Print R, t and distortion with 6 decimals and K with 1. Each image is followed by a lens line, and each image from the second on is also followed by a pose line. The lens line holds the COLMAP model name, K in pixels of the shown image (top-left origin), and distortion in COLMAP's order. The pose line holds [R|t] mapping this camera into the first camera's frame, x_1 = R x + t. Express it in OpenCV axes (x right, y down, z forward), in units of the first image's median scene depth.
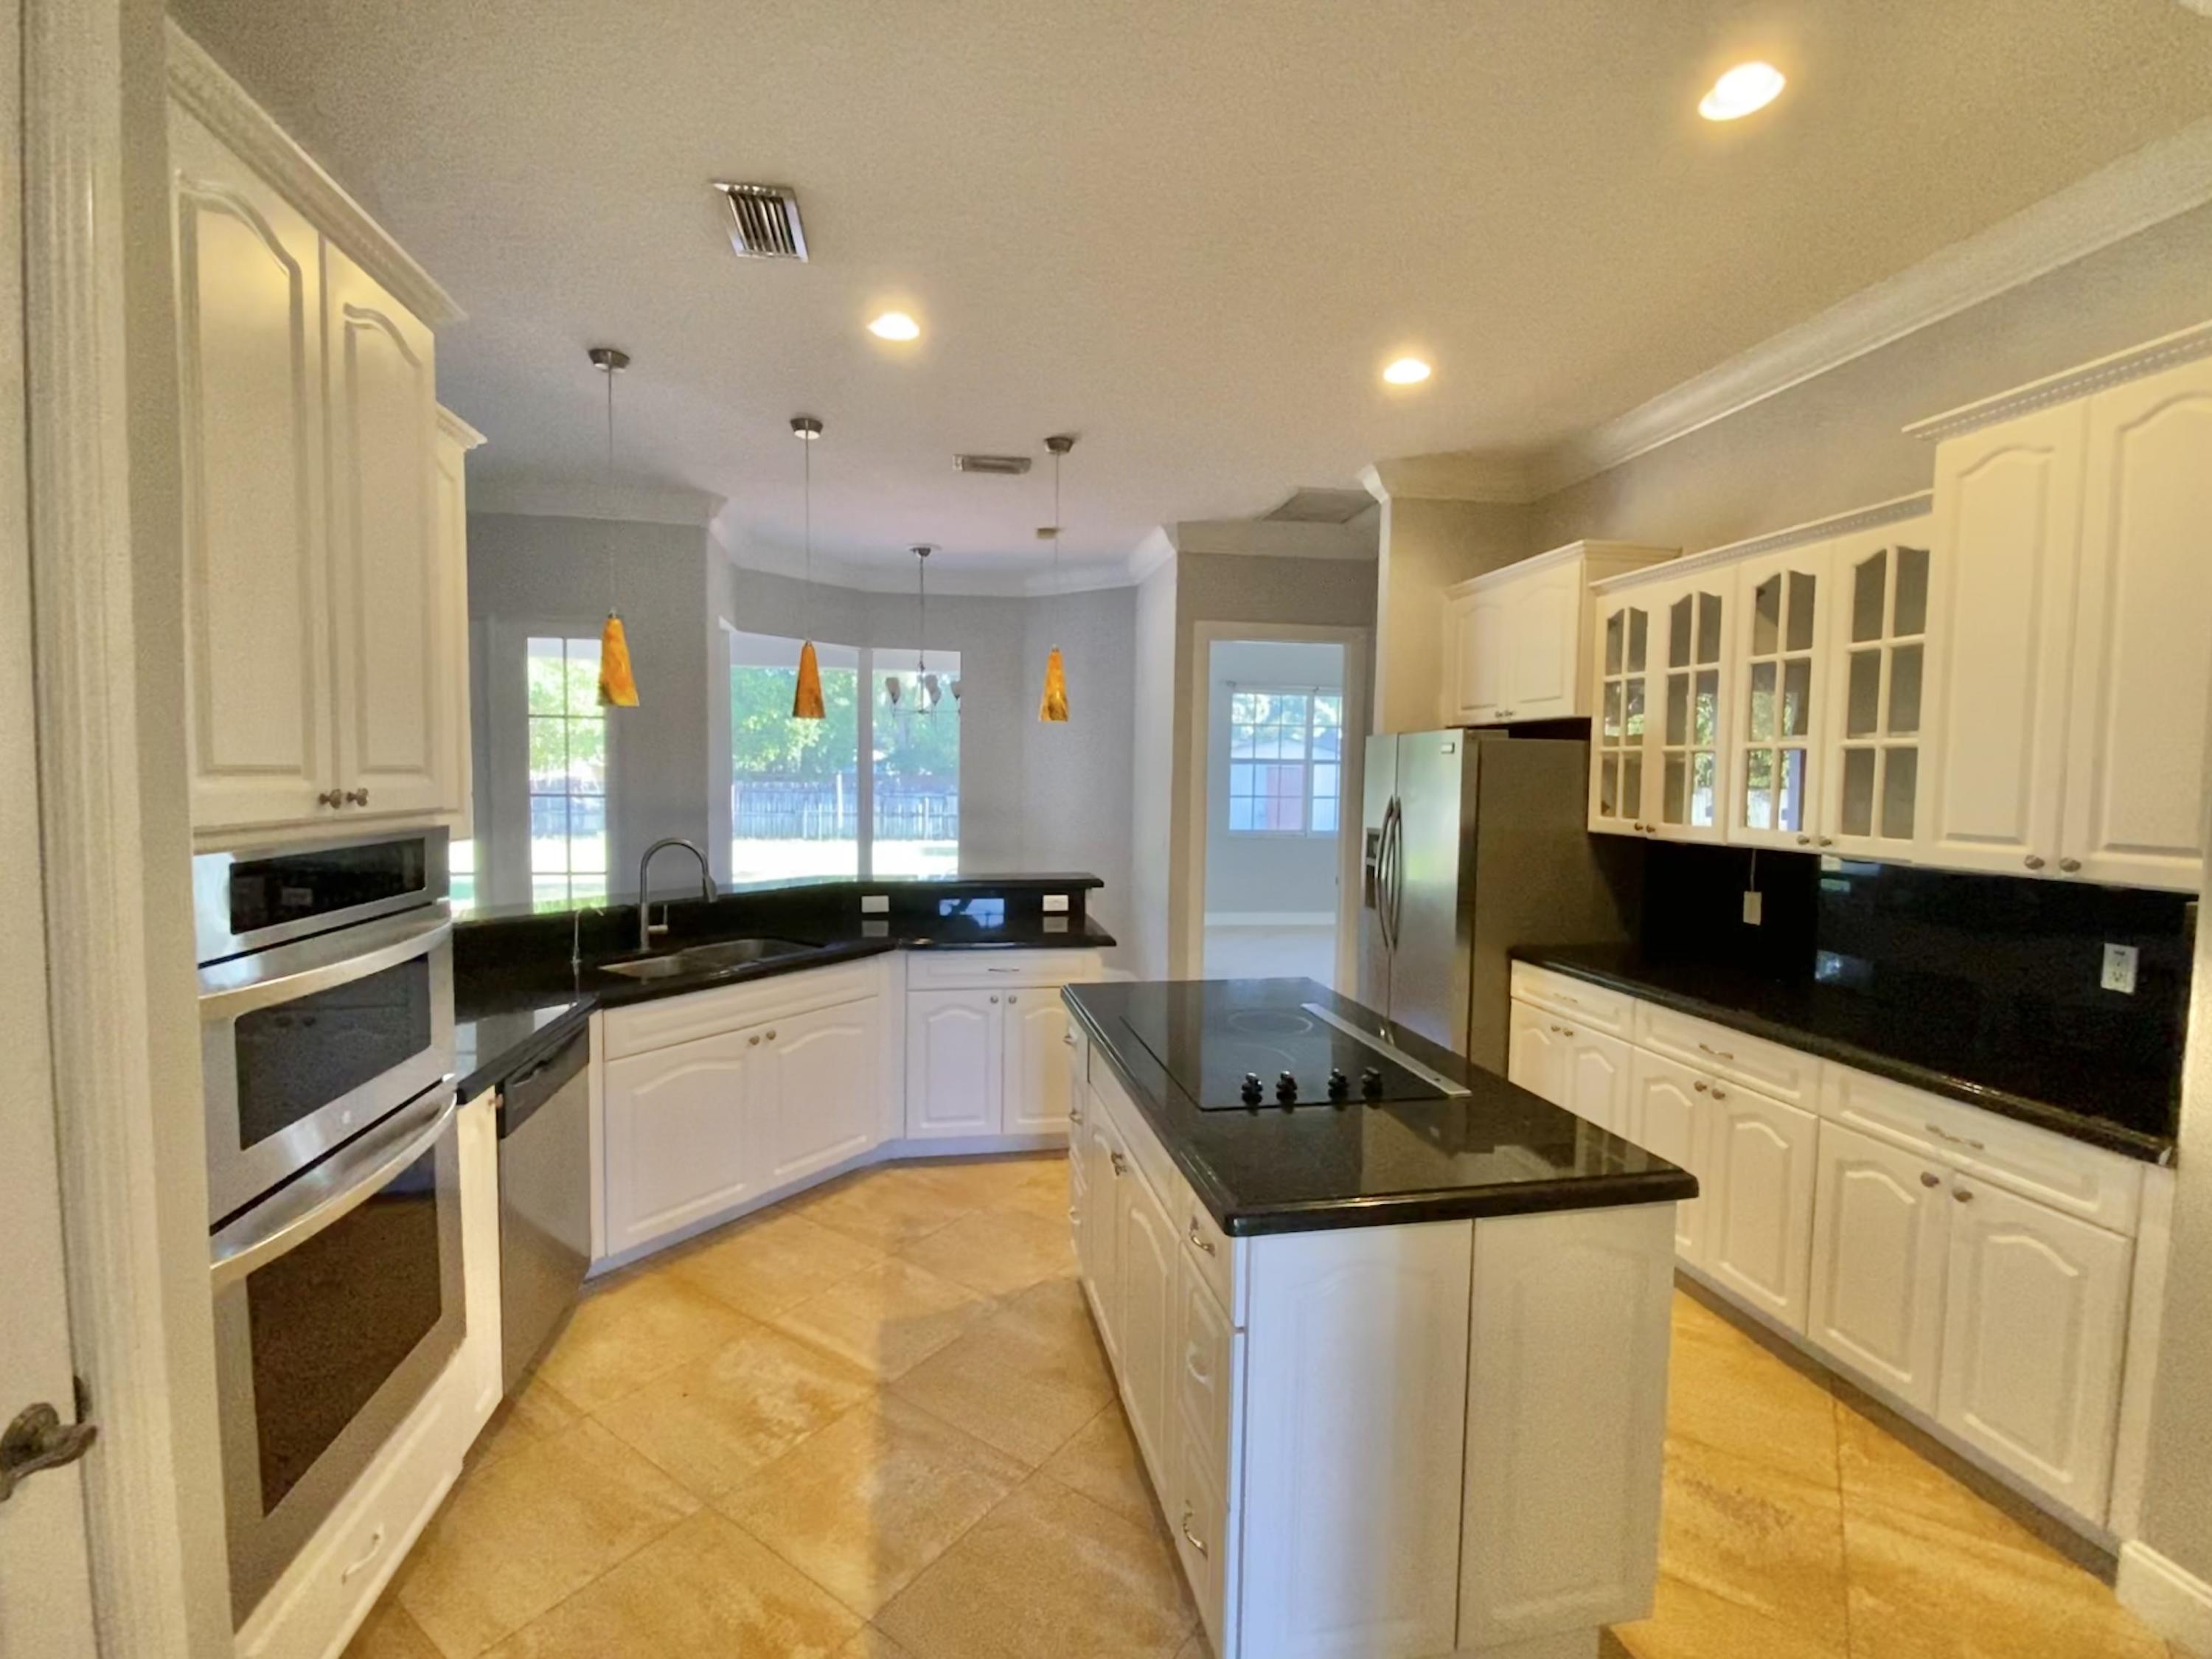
lens RADIAL K [[1130.2, 0, 1106.0], [0, 1130.2, 829.5], [0, 0, 1]] dist [0.032116, -0.032259]
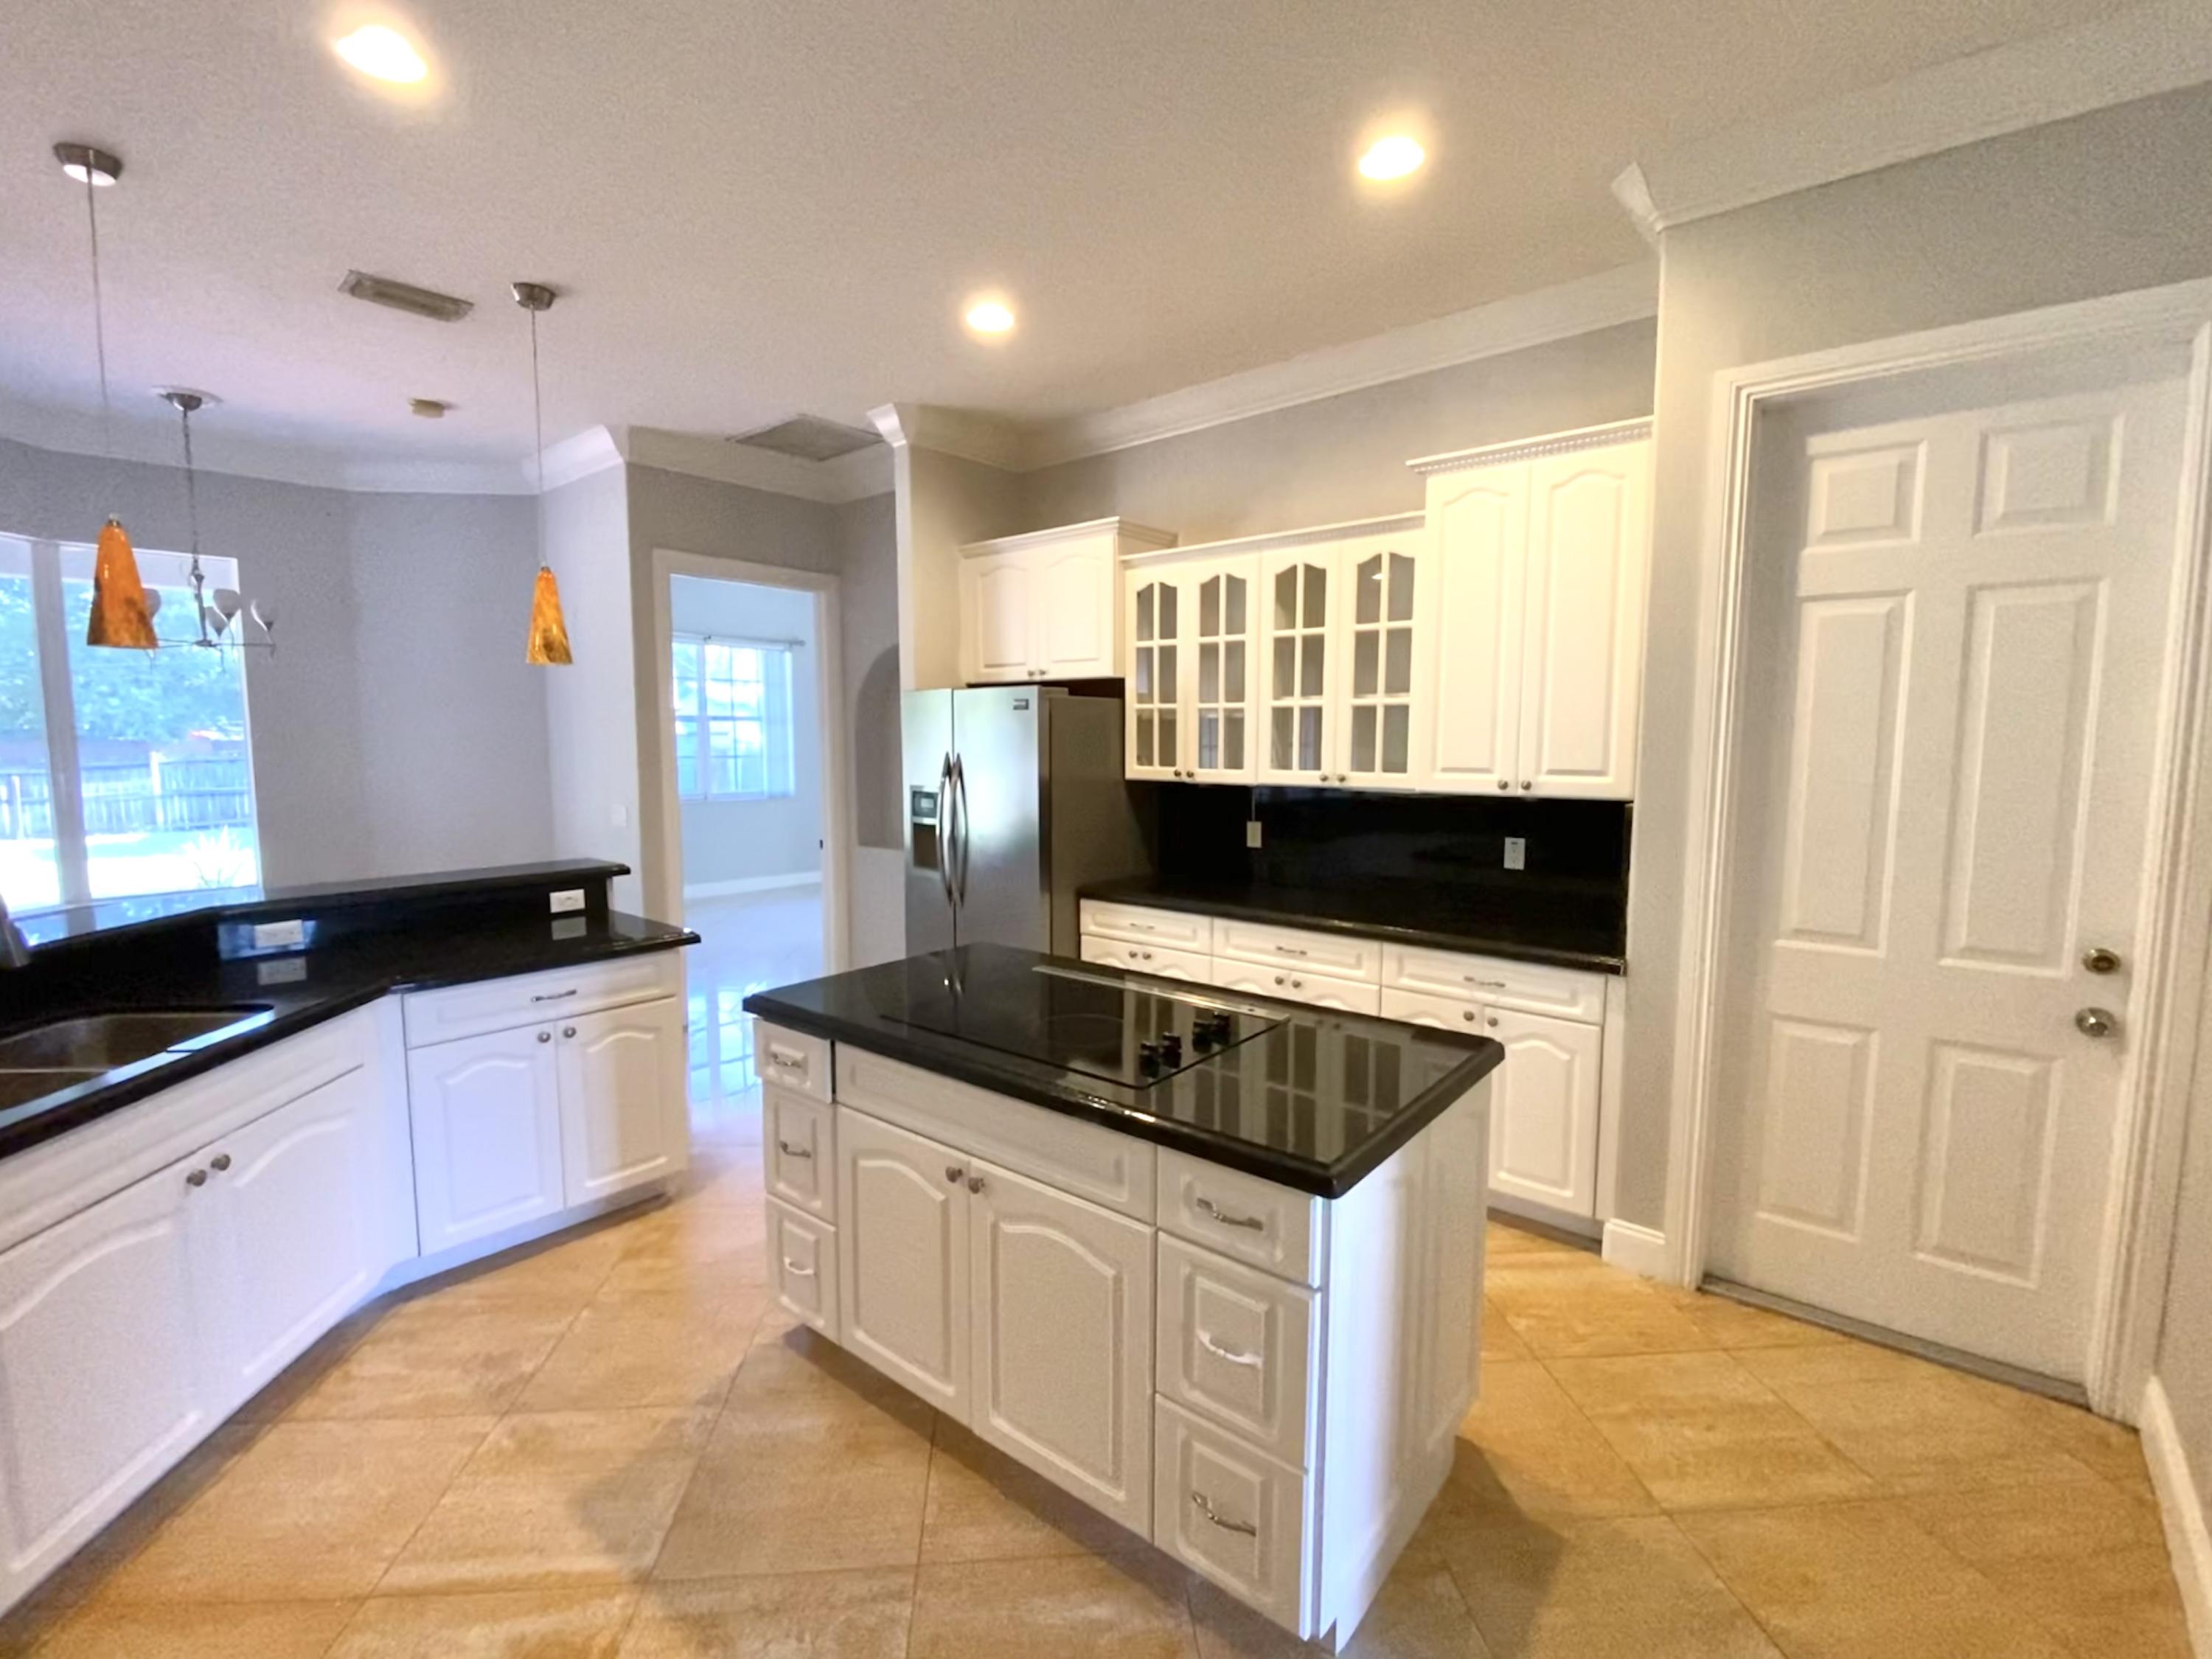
lens RADIAL K [[1061.8, 0, 1206.7], [0, 1061.8, 838.6], [0, 0, 1]] dist [0.047131, -0.025646]
pose [[0.729448, -0.082513, 0.679041, -0.255936], [0.046480, 0.996382, 0.071144, -0.011609], [-0.682455, -0.020334, 0.730644, 0.179289]]
